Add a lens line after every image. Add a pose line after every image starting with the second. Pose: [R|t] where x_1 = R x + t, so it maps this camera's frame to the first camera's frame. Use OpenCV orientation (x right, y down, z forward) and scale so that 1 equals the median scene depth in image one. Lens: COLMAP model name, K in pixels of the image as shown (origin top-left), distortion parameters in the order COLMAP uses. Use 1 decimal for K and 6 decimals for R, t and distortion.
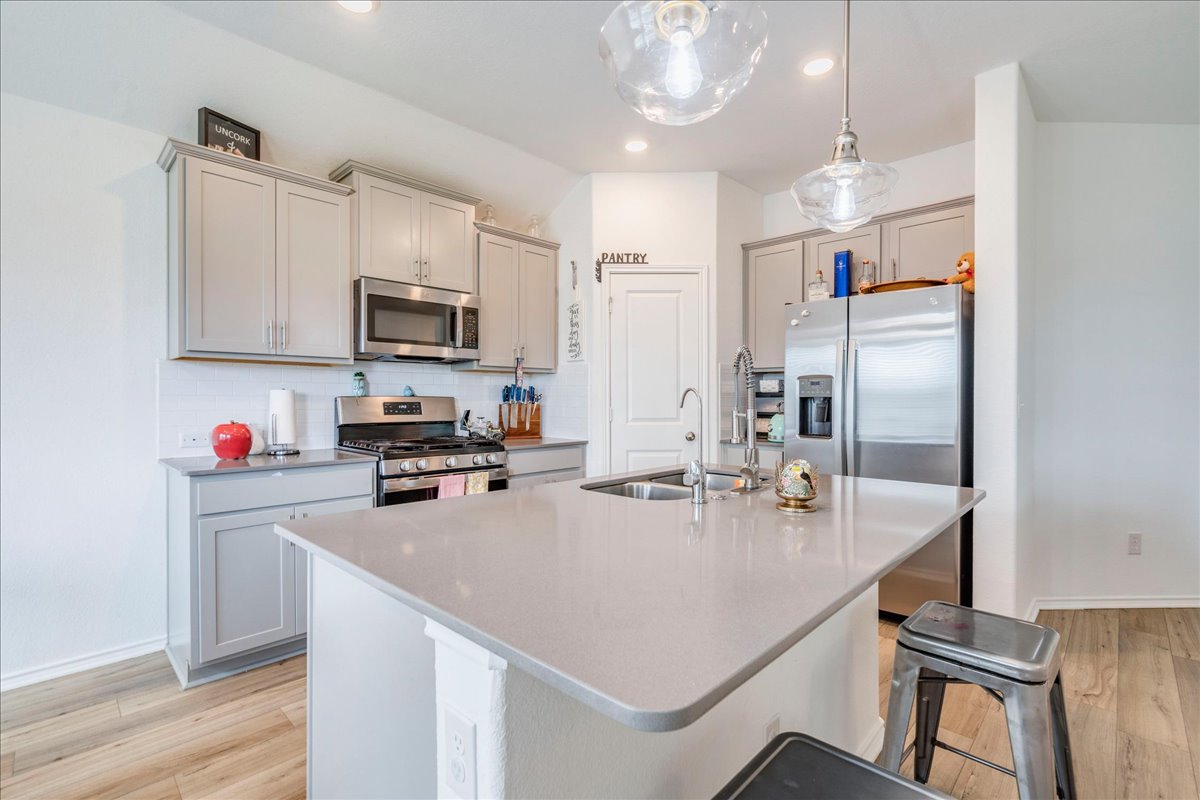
lens RADIAL K [[554.8, 0, 602.1], [0, 554.8, 396.4], [0, 0, 1]] dist [0.000402, 0.000628]
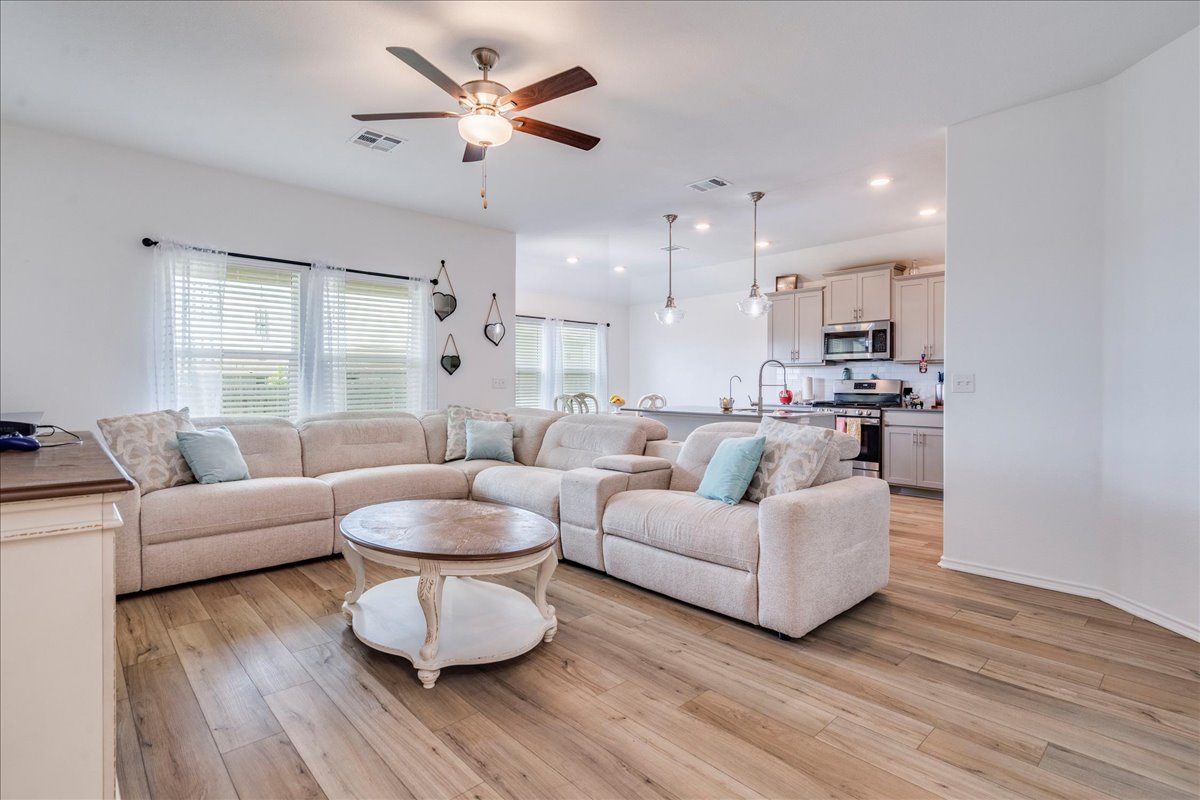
lens RADIAL K [[567.7, 0, 600.9], [0, 567.7, 399.1], [0, 0, 1]] dist [-0.000752, 0.000408]
pose [[-0.042280, 0.026910, -0.998743, 1.666737], [-0.000768, 0.999636, 0.026967, 0.016040], [0.999105, 0.001907, -0.042244, 0.178363]]
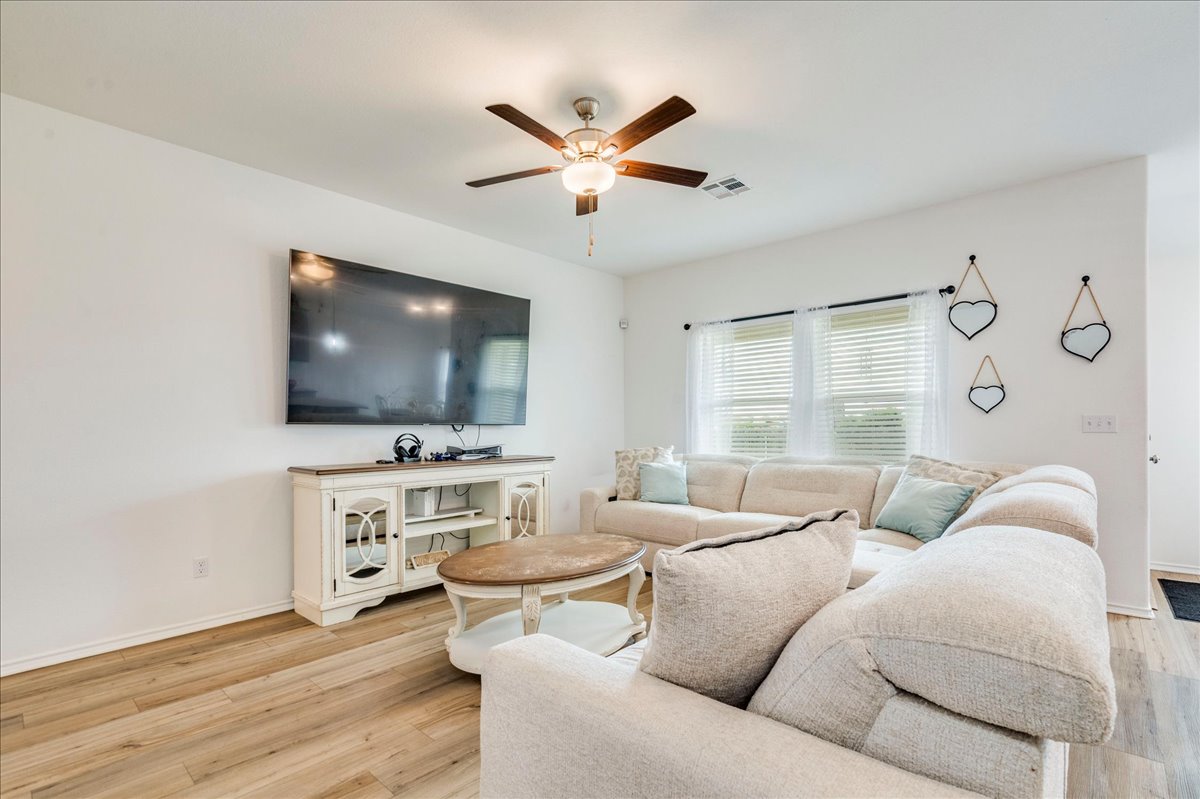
lens RADIAL K [[567.7, 0, 588.5], [0, 567.7, 423.1], [0, 0, 1]] dist [-0.000752, 0.000408]
pose [[-0.999595, 0.003075, -0.028285, 0.867349], [0.003484, 0.999890, -0.014435, 0.024316], [0.028238, -0.014528, -0.999496, 0.807196]]
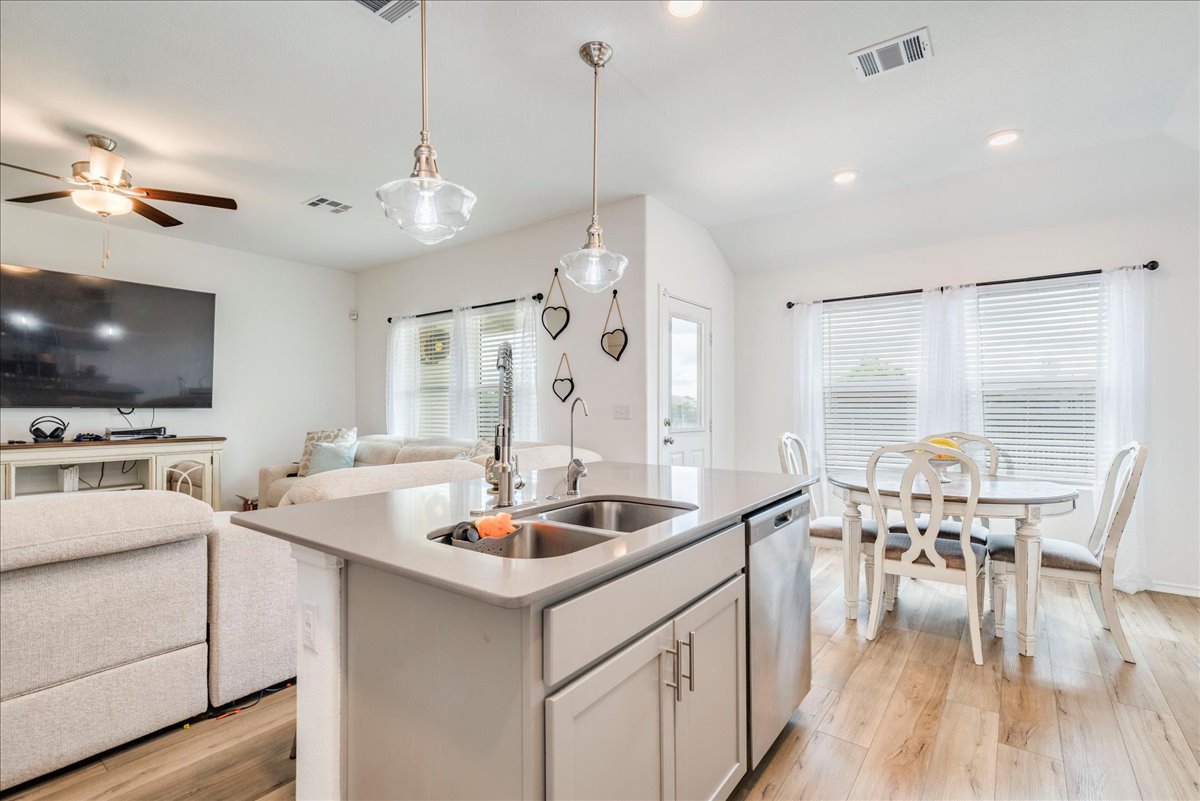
lens RADIAL K [[554.8, 0, 599.3], [0, 554.8, 400.3], [0, 0, 1]] dist [0.000402, 0.000628]
pose [[-0.993087, -0.003785, -0.117318, 0.086967], [-0.001936, 0.999872, -0.015869, 0.007940], [0.117363, -0.015532, -0.992968, 1.025819]]
